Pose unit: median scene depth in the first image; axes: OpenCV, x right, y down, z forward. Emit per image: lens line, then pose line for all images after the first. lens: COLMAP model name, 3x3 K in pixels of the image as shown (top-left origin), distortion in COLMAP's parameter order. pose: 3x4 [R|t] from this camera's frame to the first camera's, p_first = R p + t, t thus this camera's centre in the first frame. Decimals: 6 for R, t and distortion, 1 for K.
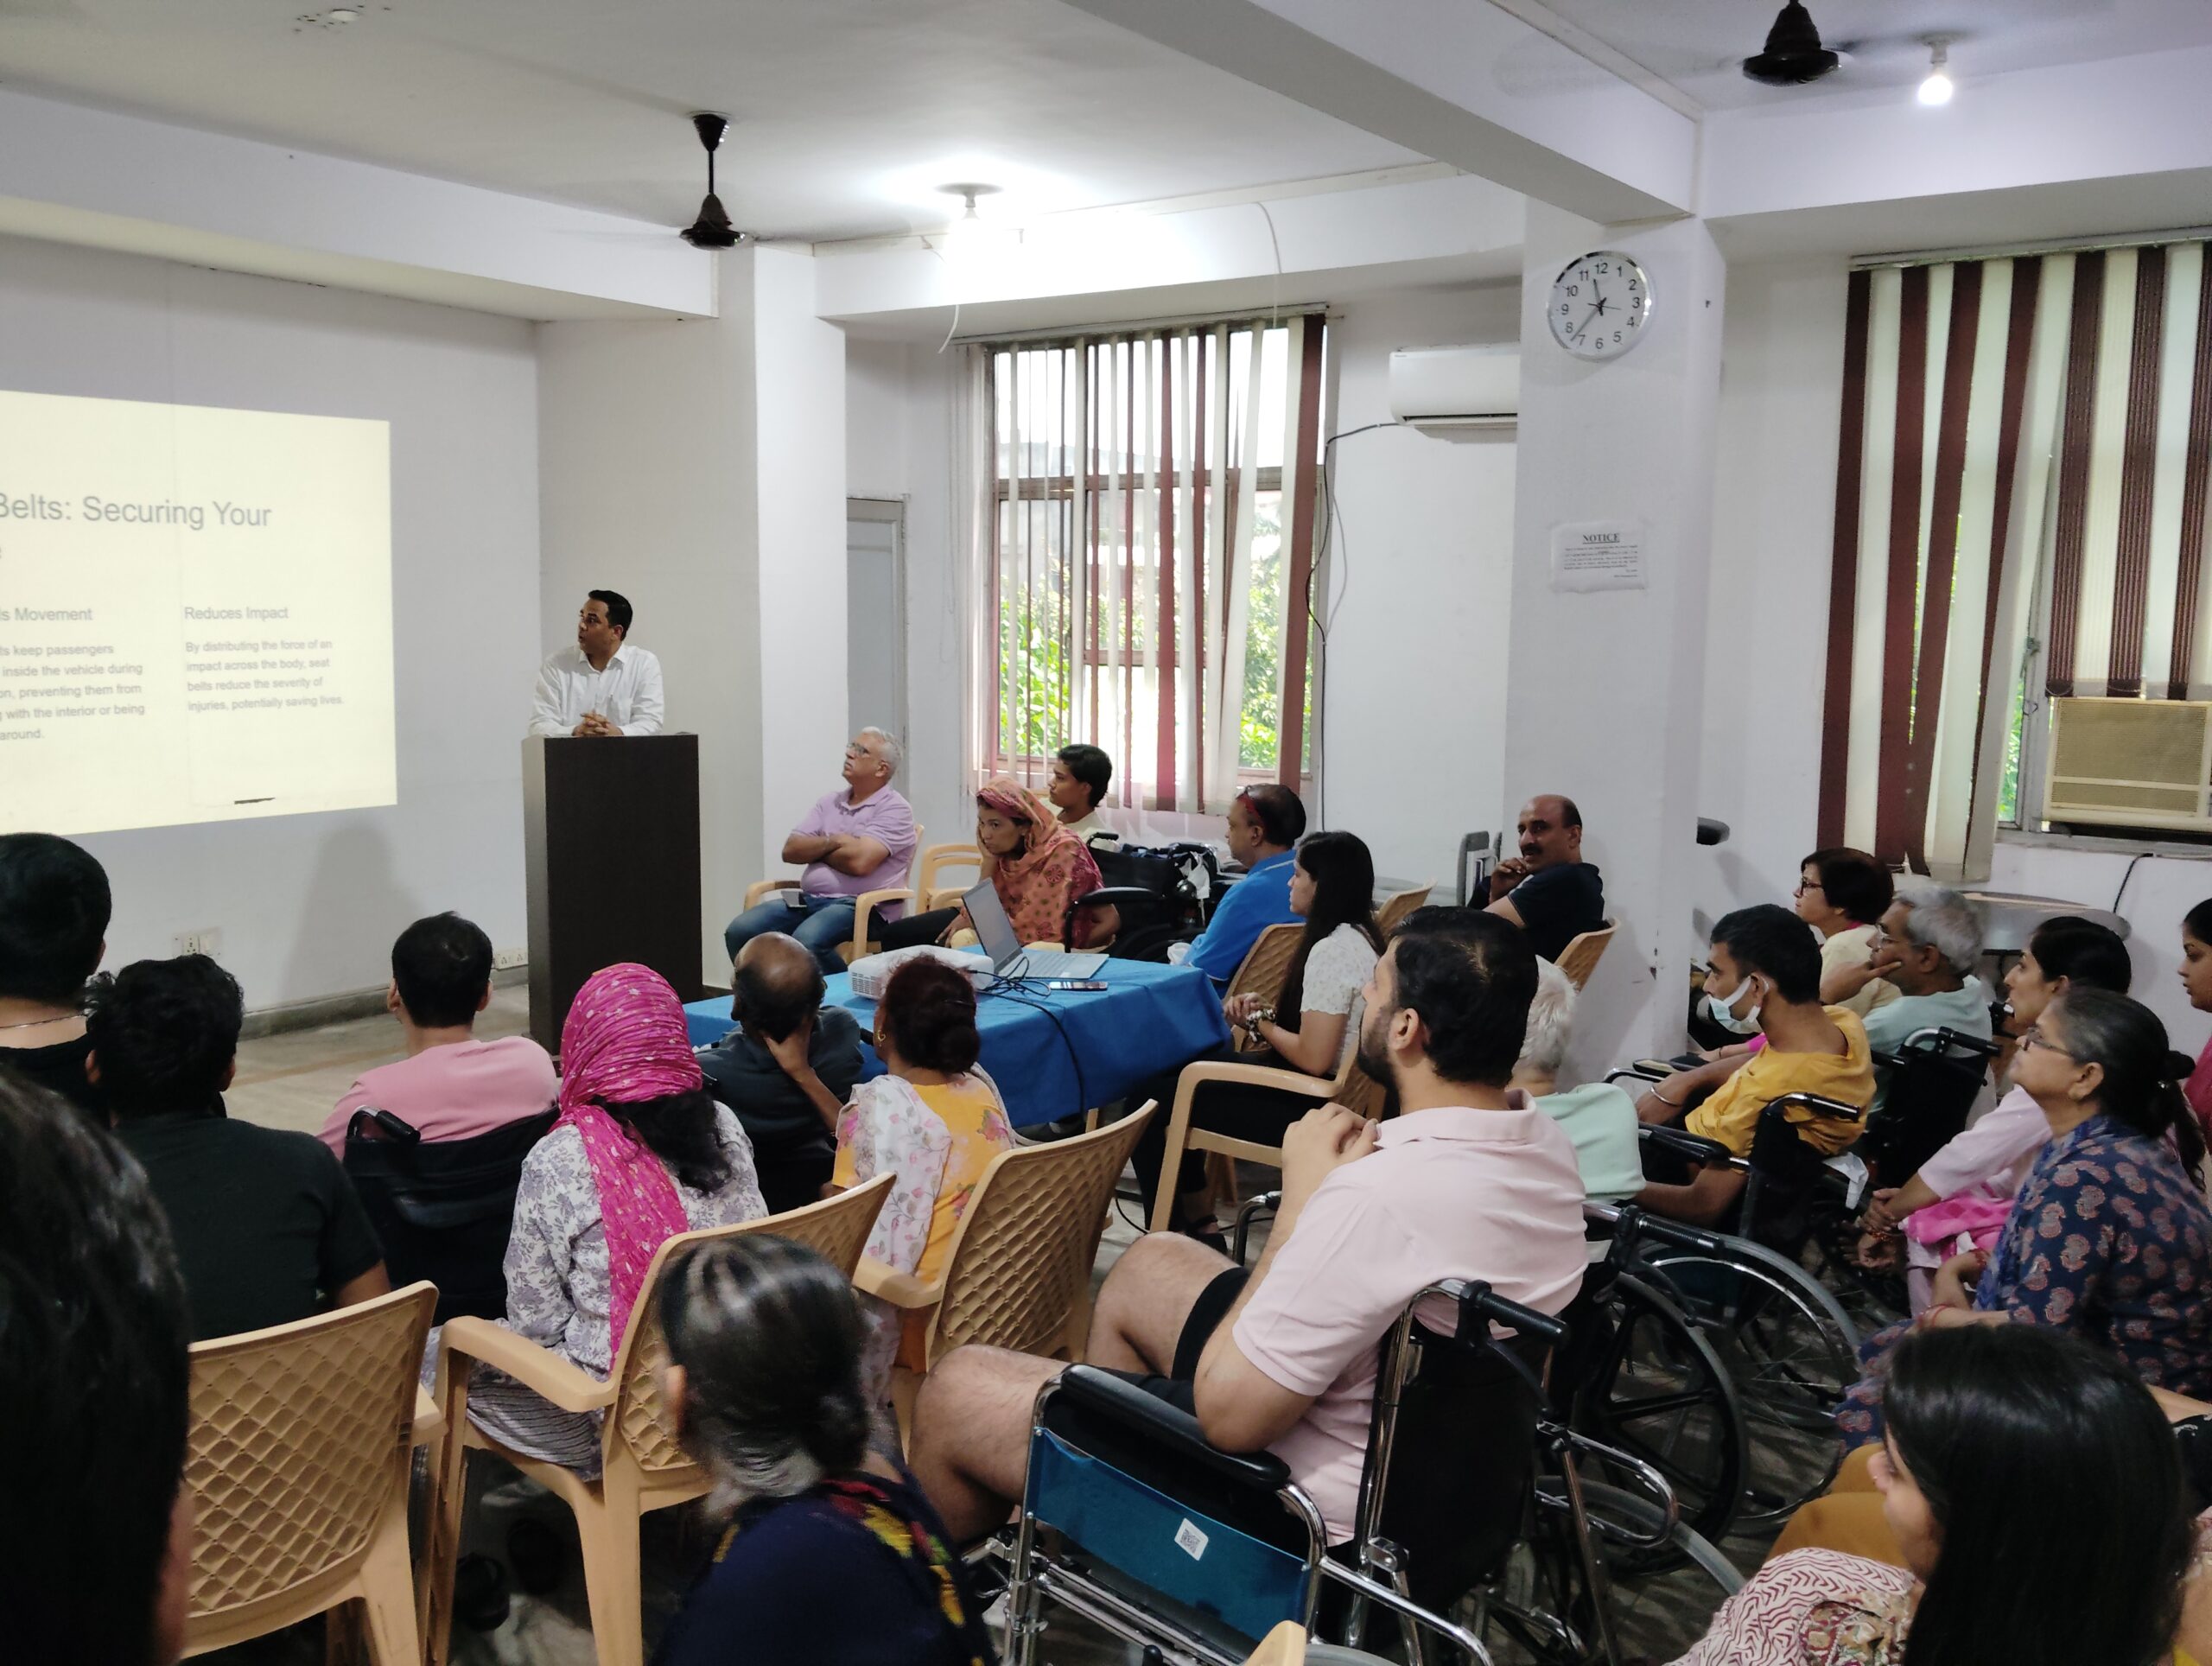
lens RADIAL K [[1908.6, 0, 1097.8], [0, 1908.6, 850.5], [0, 0, 1]] dist [0.096597, -0.102282]
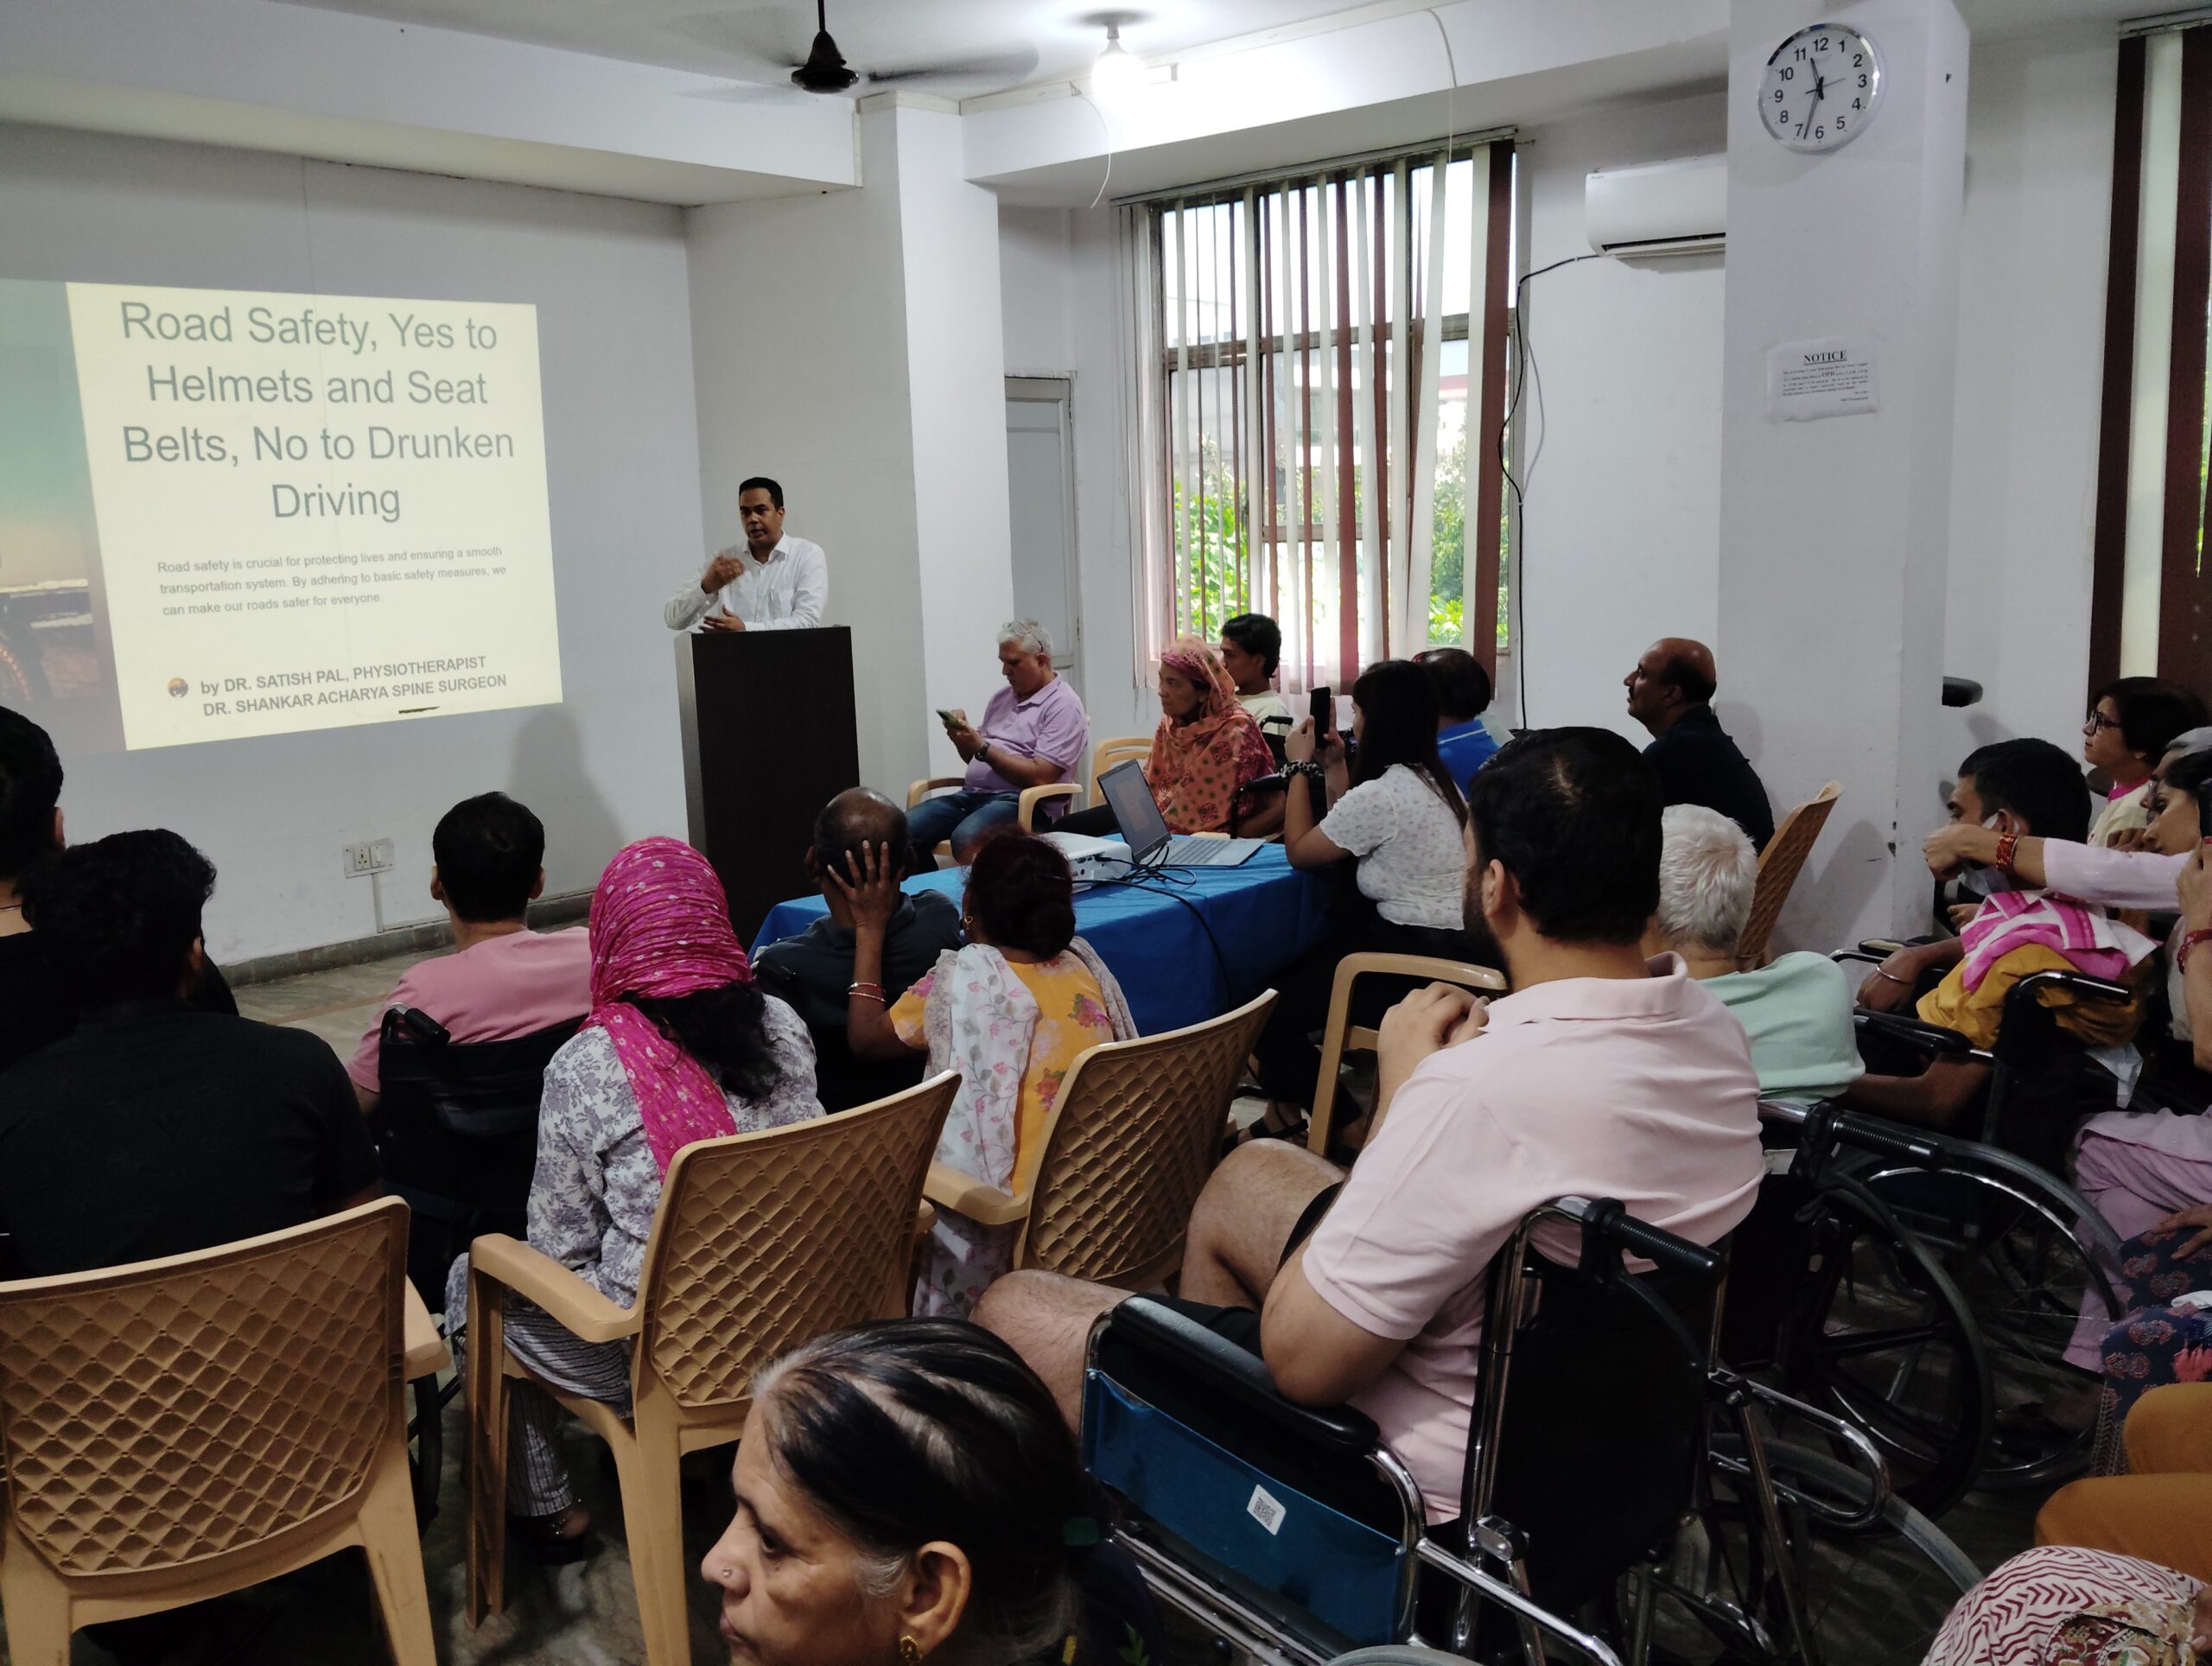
lens RADIAL K [[1908.6, 0, 1100.3], [0, 1908.6, 835.3], [0, 0, 1]] dist [0.096597, -0.102282]
pose [[0.992974, -0.022065, -0.116256, 0.057110], [0.026587, 0.998943, 0.037486, 0.027156], [0.115306, -0.040314, 0.992512, 0.134944]]
